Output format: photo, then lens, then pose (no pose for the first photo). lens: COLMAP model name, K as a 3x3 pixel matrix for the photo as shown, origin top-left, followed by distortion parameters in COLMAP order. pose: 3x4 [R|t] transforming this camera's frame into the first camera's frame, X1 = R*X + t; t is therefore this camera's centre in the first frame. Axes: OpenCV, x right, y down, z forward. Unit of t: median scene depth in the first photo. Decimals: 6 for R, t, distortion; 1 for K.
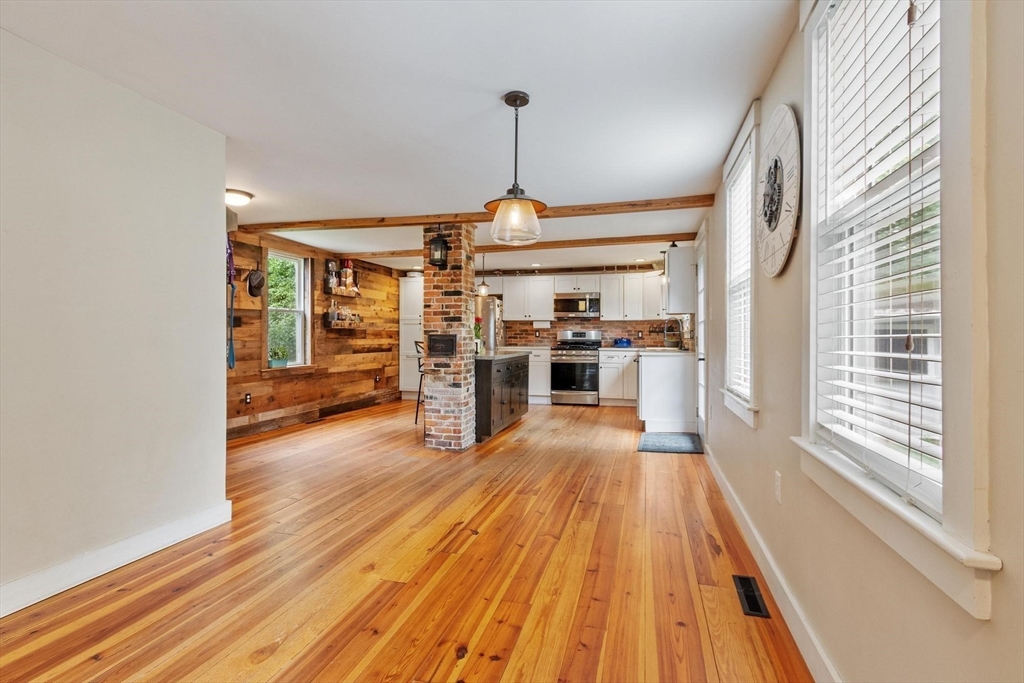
lens RADIAL K [[504.6, 0, 512.9], [0, 504.6, 333.7], [0, 0, 1]] dist [0.002425, 0.000056]
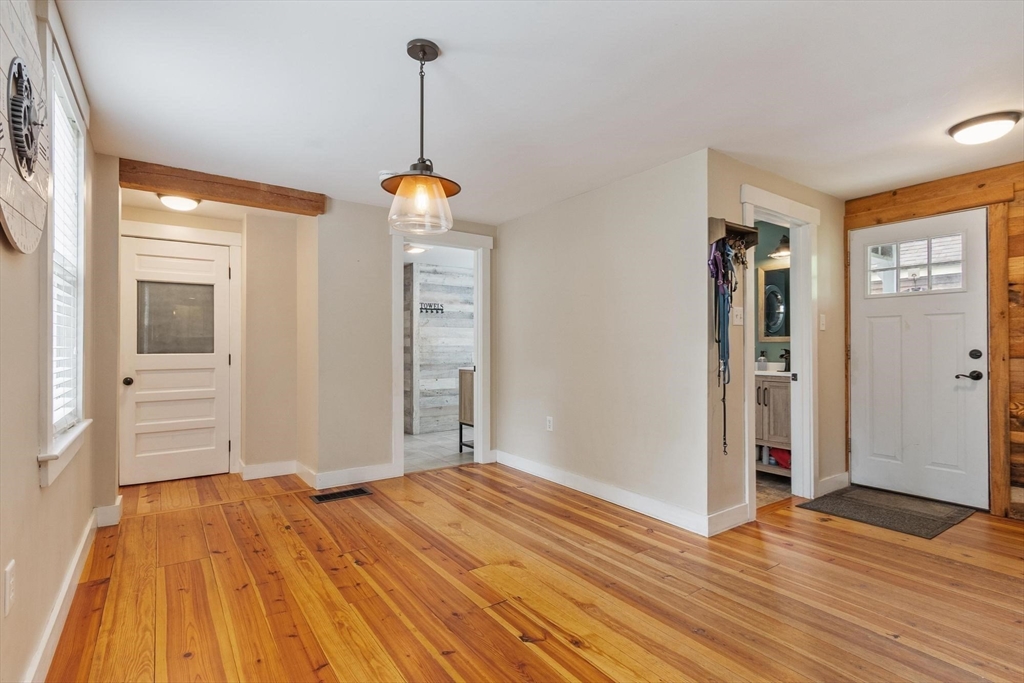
lens RADIAL K [[488.6, 0, 511.9], [0, 488.6, 346.9], [0, 0, 1]] dist [0.000446, -0.000096]
pose [[-0.636585, -0.005755, -0.771185, 0.251778], [0.002499, 0.999952, -0.009526, 0.004386], [0.771203, -0.007991, -0.636540, 0.789421]]
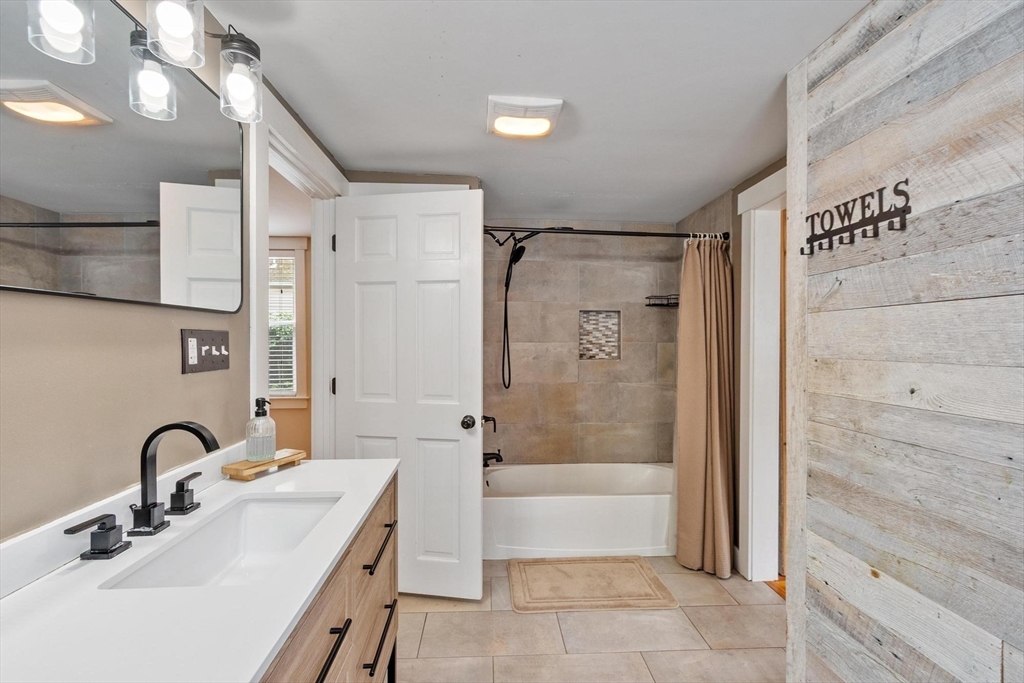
lens RADIAL K [[442.4, 0, 509.7], [0, 442.4, 345.4], [0, 0, 1]] dist [0.001799, 0.000542]
pose [[-0.315409, -0.015873, 0.948823, -0.777169], [-0.008667, 0.999867, 0.013846, -0.043187], [-0.948916, -0.003857, -0.315505, 0.070697]]
